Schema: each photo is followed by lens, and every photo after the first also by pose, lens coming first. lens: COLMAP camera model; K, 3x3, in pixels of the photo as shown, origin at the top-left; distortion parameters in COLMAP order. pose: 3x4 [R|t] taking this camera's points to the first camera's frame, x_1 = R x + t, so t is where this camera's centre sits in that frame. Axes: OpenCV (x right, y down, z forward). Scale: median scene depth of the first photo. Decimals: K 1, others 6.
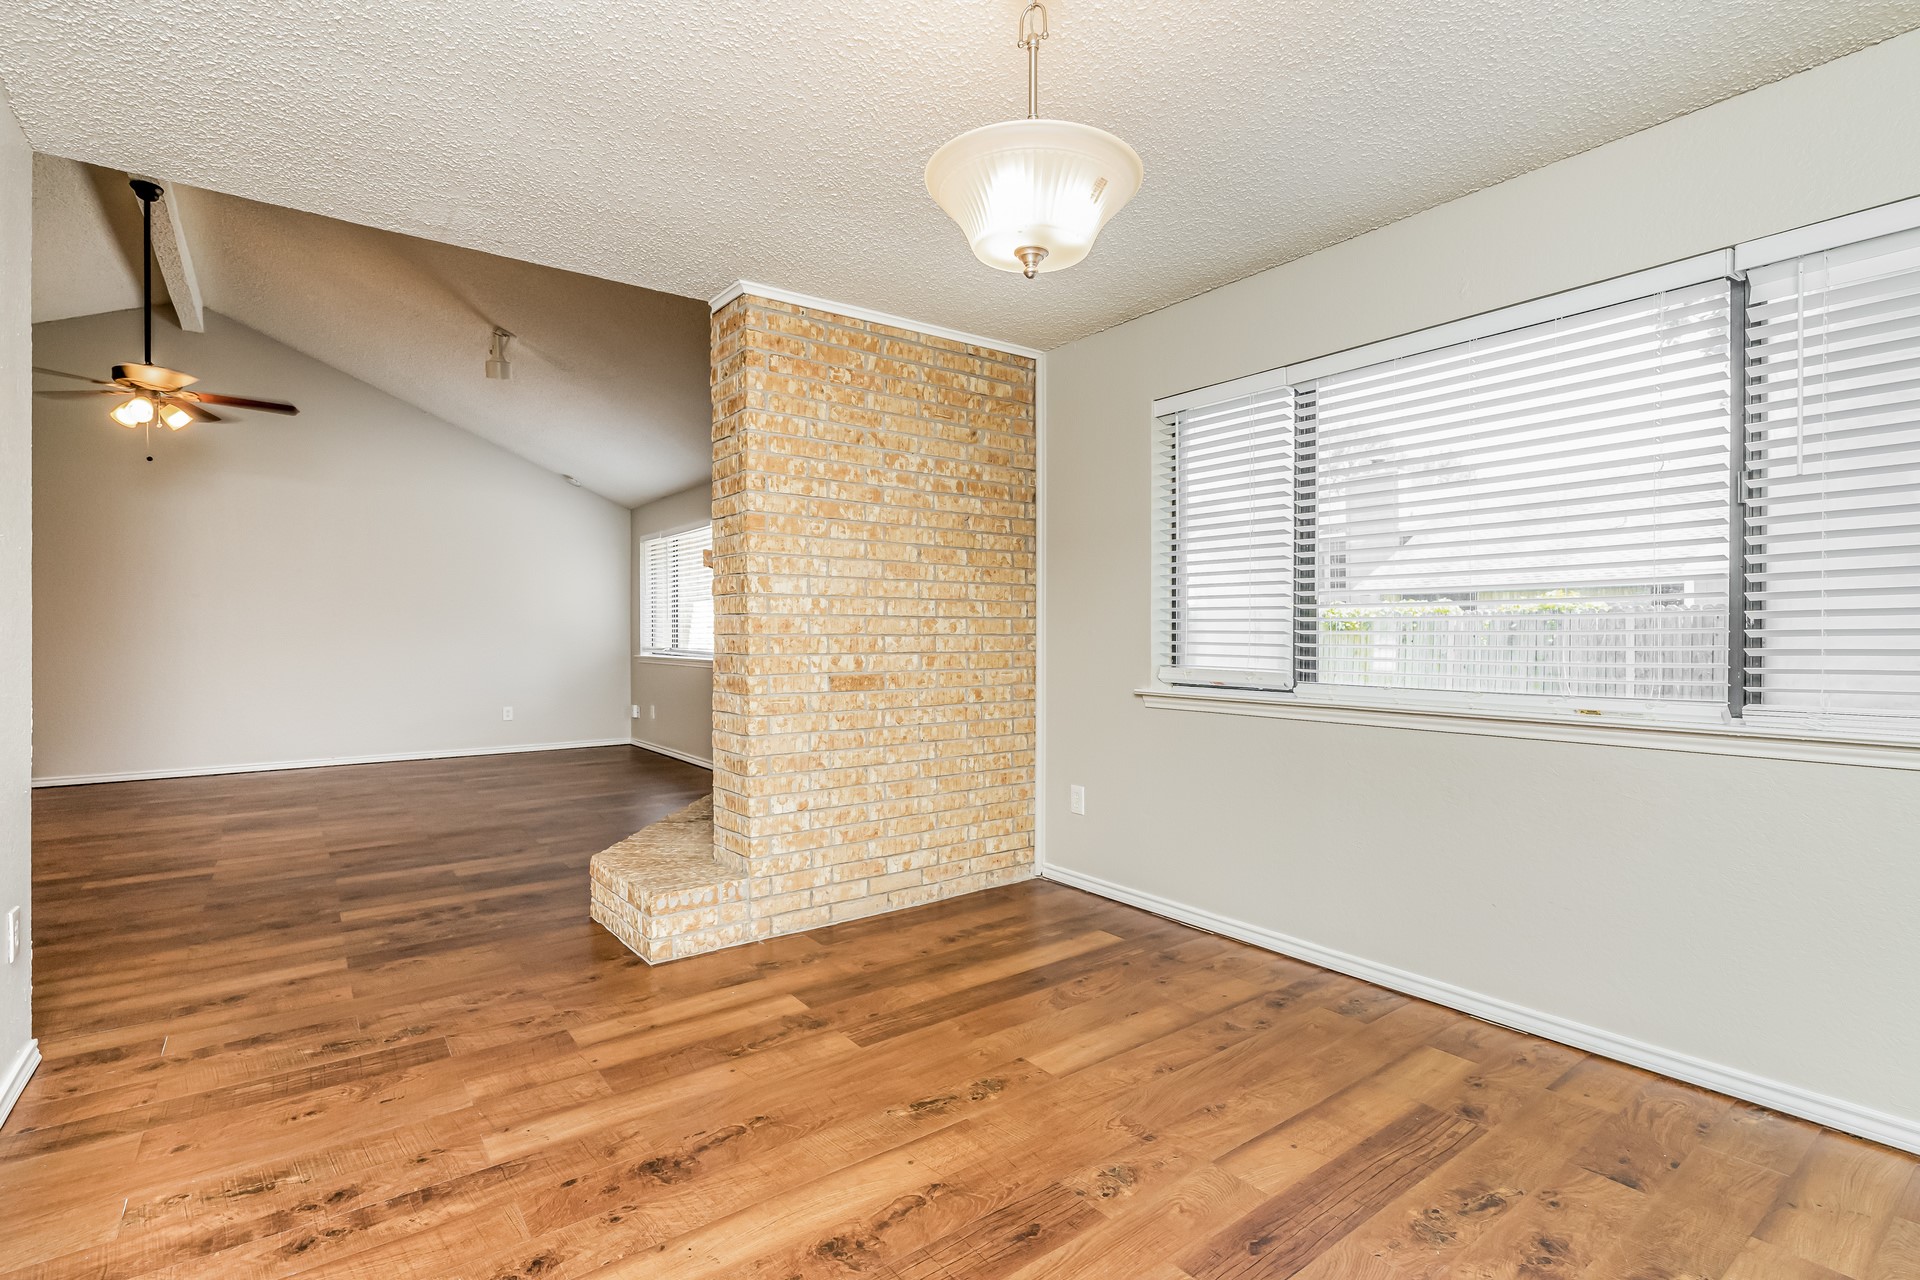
lens RADIAL K [[893.1, 0, 957.5], [0, 893.1, 644.4], [0, 0, 1]] dist [-0.003343, 0.002494]
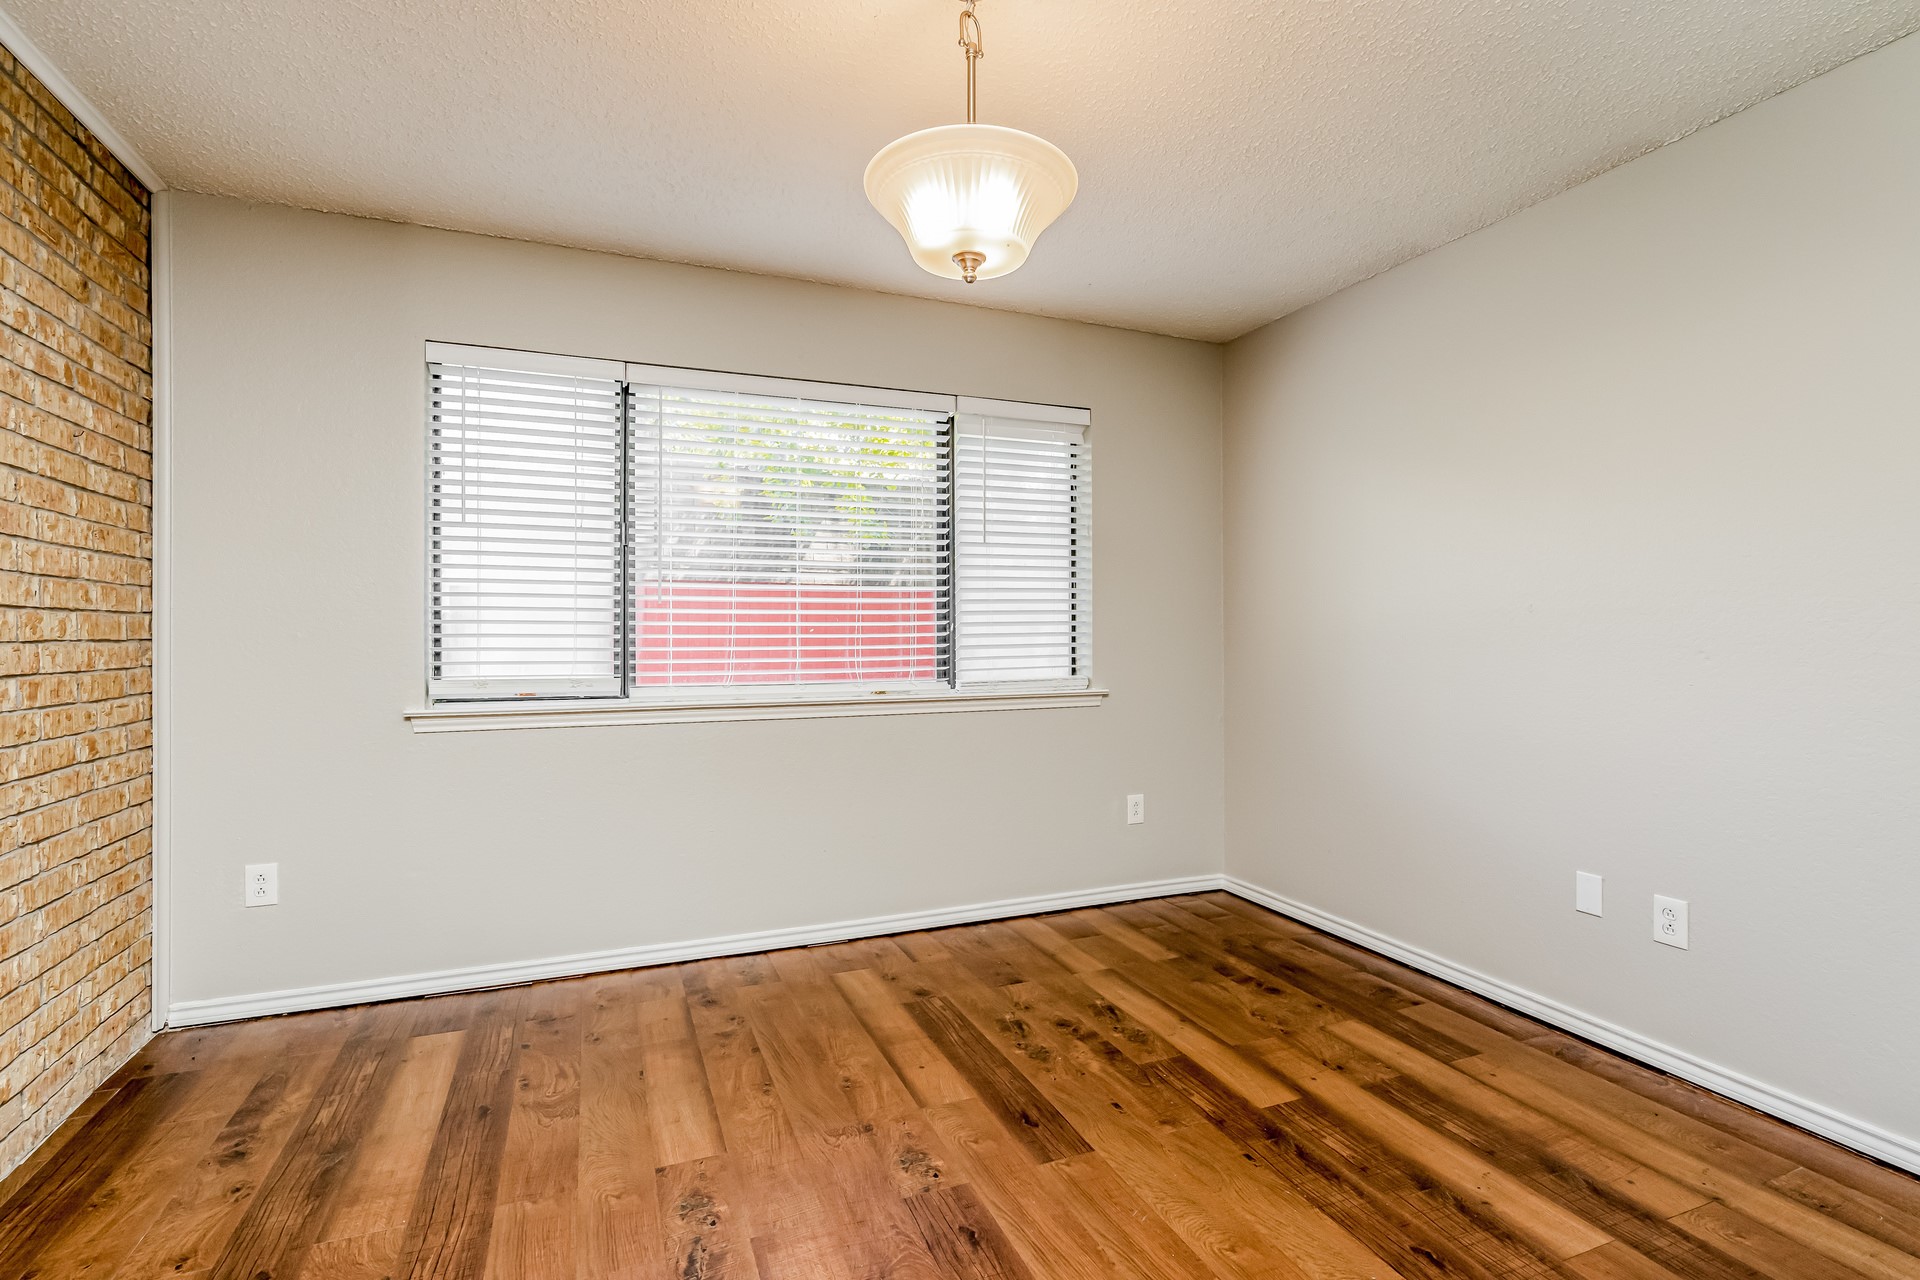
lens RADIAL K [[893.1, 0, 951.9], [0, 893.1, 642.2], [0, 0, 1]] dist [-0.003343, 0.002494]
pose [[0.264826, -0.005682, 0.964279, -0.486326], [0.016499, 0.999863, 0.001360, -0.002201], [-0.964155, 0.015550, 0.264884, 0.412030]]
